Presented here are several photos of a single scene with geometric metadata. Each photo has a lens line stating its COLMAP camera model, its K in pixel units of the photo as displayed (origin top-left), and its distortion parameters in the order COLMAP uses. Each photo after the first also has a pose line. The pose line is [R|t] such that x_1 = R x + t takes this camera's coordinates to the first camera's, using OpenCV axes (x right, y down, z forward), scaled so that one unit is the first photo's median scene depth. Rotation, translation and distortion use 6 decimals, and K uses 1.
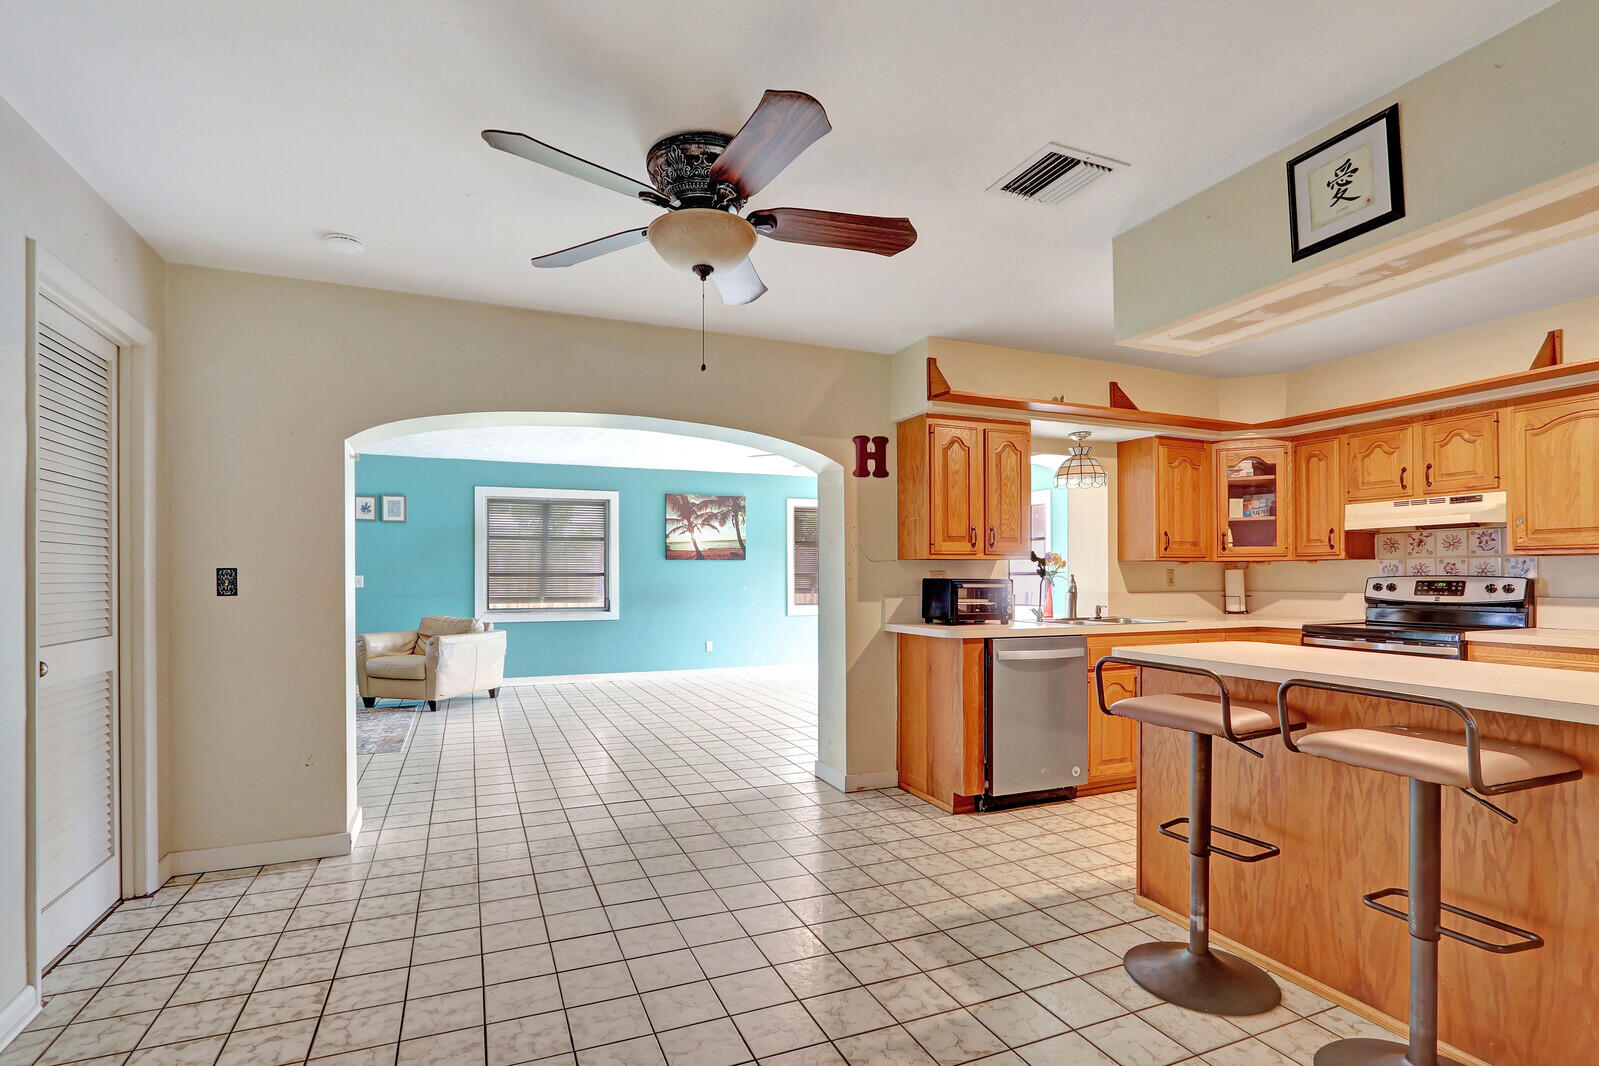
lens RADIAL K [[762.7, 0, 782.7], [0, 762.7, 569.3], [0, 0, 1]] dist [-0.015303, 0.000232]
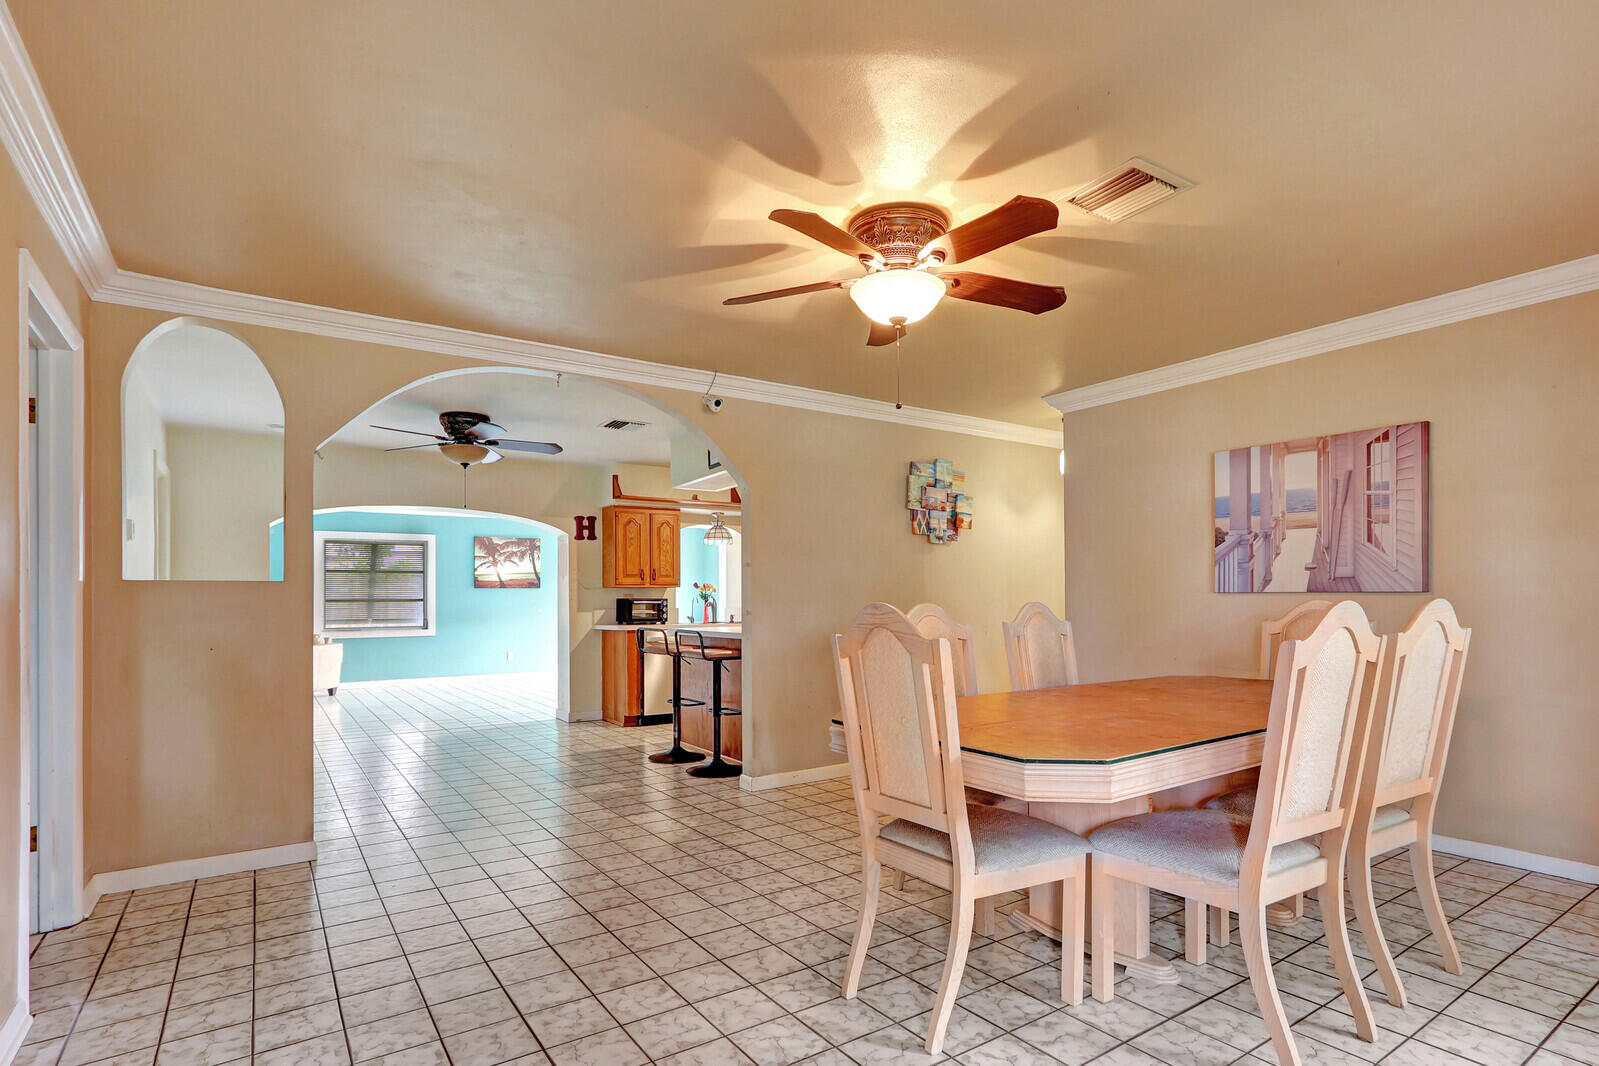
lens RADIAL K [[781.8, 0, 766.9], [0, 781.8, 583.2], [0, 0, 1]] dist [-0.016281, -0.001093]
pose [[0.983362, -0.003771, 0.181619, 0.205014], [0.006875, 0.999841, -0.016461, 0.008935], [-0.181528, 0.017436, 0.983231, -0.836803]]
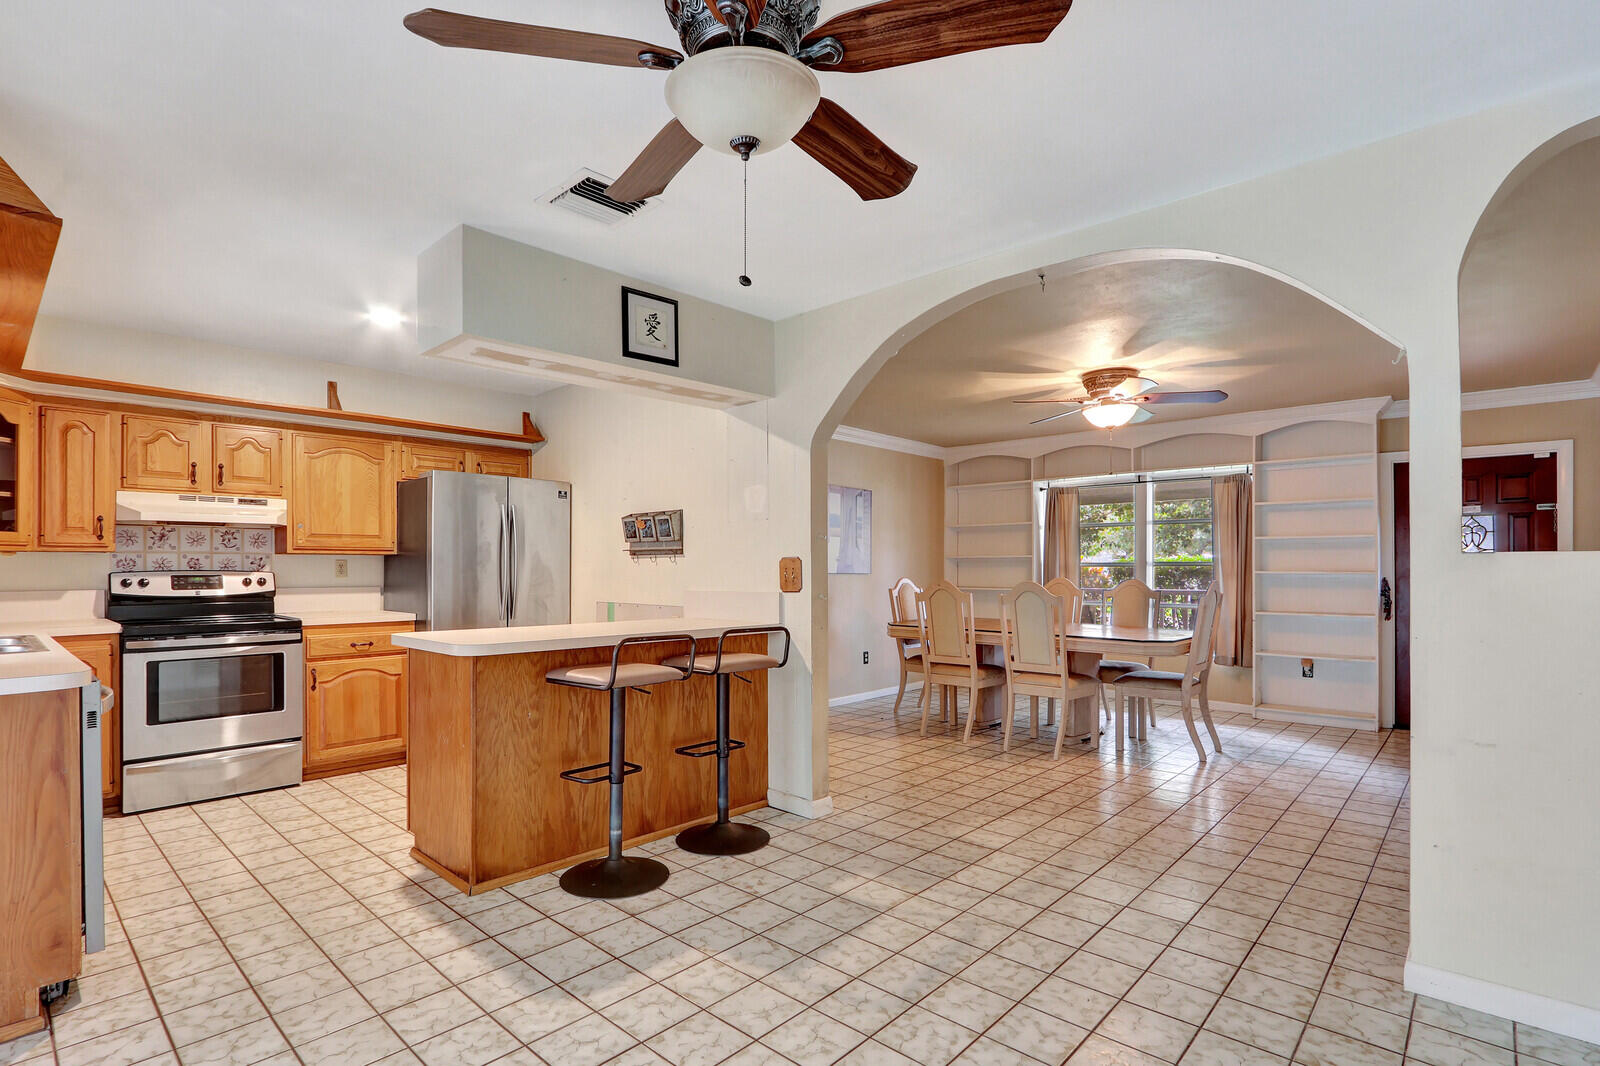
lens RADIAL K [[774.1, 0, 795.5], [0, 774.1, 569.6], [0, 0, 1]] dist [-0.014074, 0.000955]
pose [[-0.419855, -0.000928, 0.907591, -0.399681], [-0.008418, 0.999960, -0.002871, 0.003232], [-0.907552, -0.008846, -0.419846, 0.645730]]
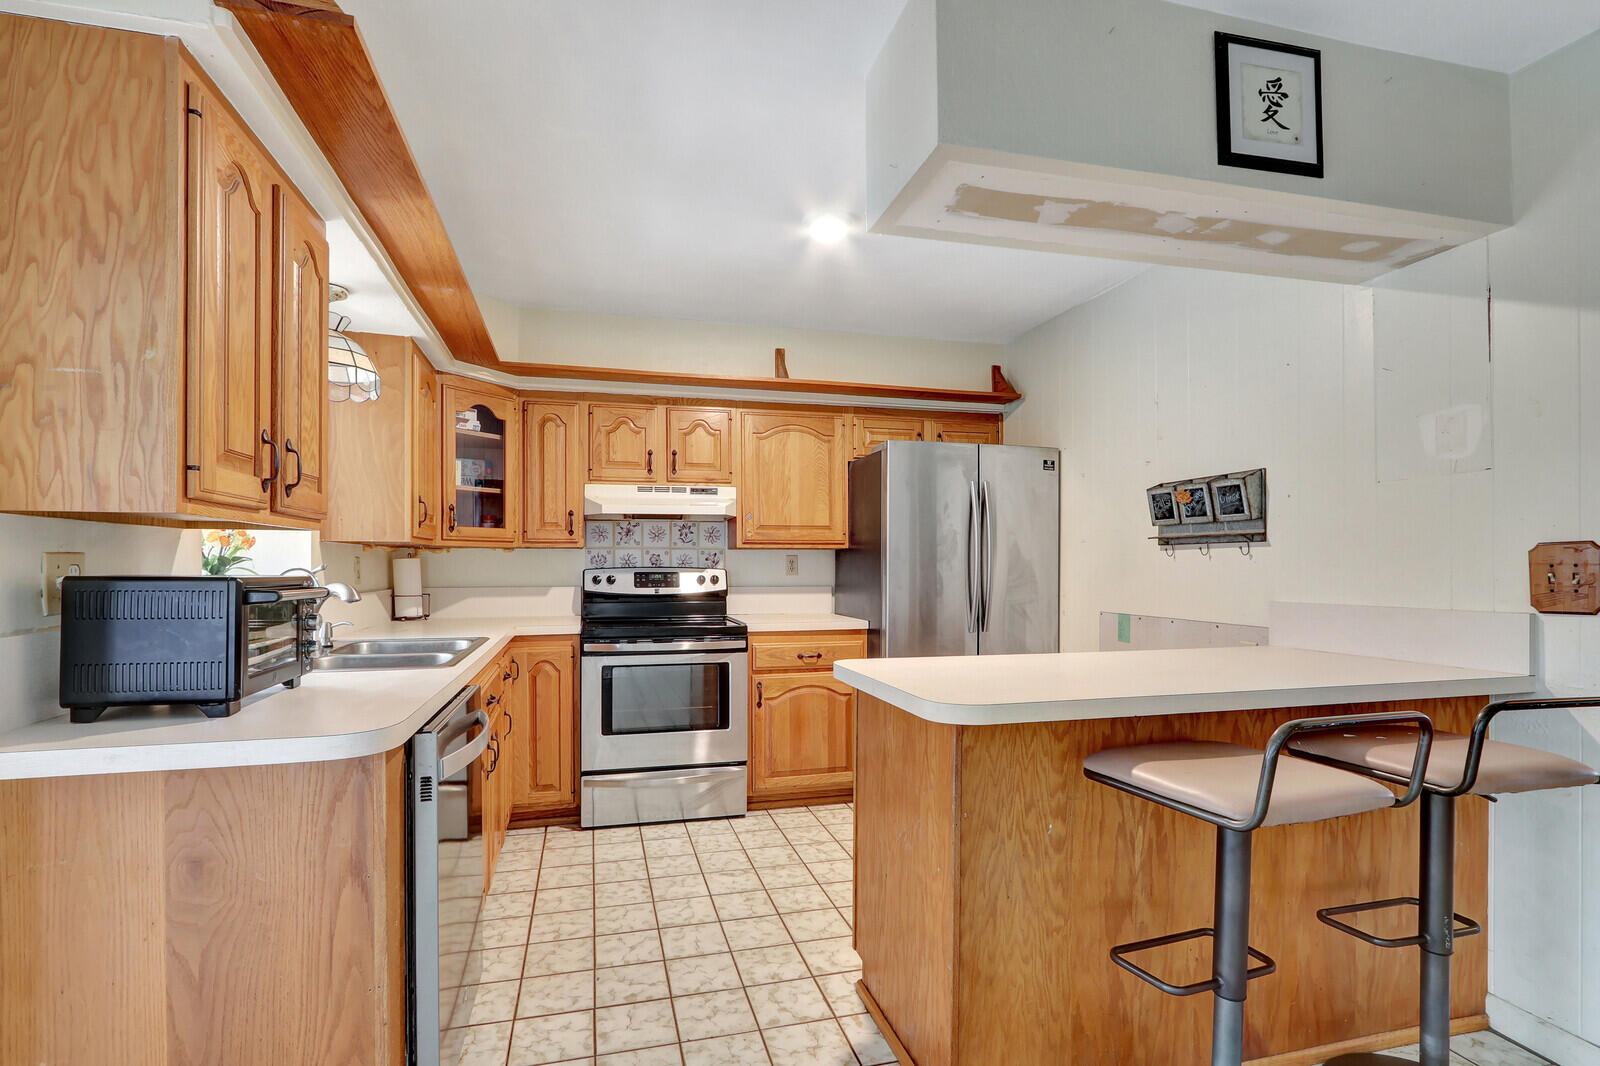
lens RADIAL K [[763.2, 0, 783.1], [0, 763.2, 569.3], [0, 0, 1]] dist [-0.015303, 0.000232]
pose [[0.138388, -0.004348, 0.990369, -0.075558], [-0.009668, 0.999937, 0.005741, 0.003826], [-0.990331, -0.010370, 0.138337, 0.650449]]
